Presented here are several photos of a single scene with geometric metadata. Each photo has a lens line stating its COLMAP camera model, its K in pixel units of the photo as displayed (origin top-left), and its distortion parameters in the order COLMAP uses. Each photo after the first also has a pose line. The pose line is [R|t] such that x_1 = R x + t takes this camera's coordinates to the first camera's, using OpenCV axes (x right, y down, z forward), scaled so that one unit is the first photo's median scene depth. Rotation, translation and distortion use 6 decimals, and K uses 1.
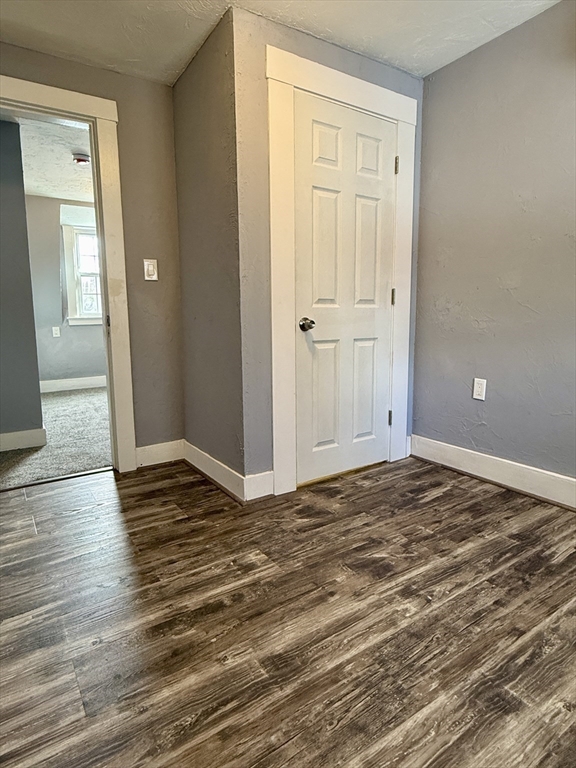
lens RADIAL K [[448.6, 0, 288.0], [0, 448.6, 384.0], [0, 0, 1]] dist [0.002505, 0.000699]
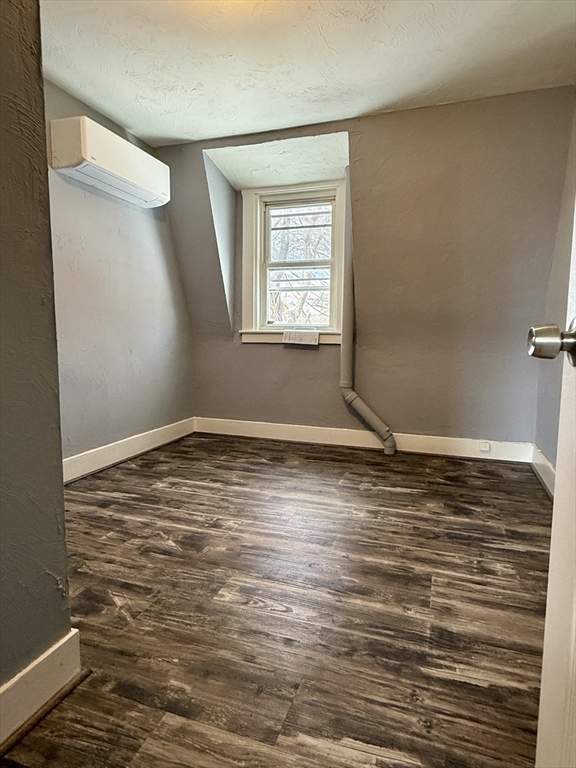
lens RADIAL K [[448.6, 0, 288.0], [0, 448.6, 384.0], [0, 0, 1]] dist [0.002505, 0.000699]
pose [[-0.605774, -0.082101, 0.791389, -0.813134], [0.118656, 0.974216, 0.191894, -0.183736], [-0.786739, 0.210148, -0.580413, 1.316980]]
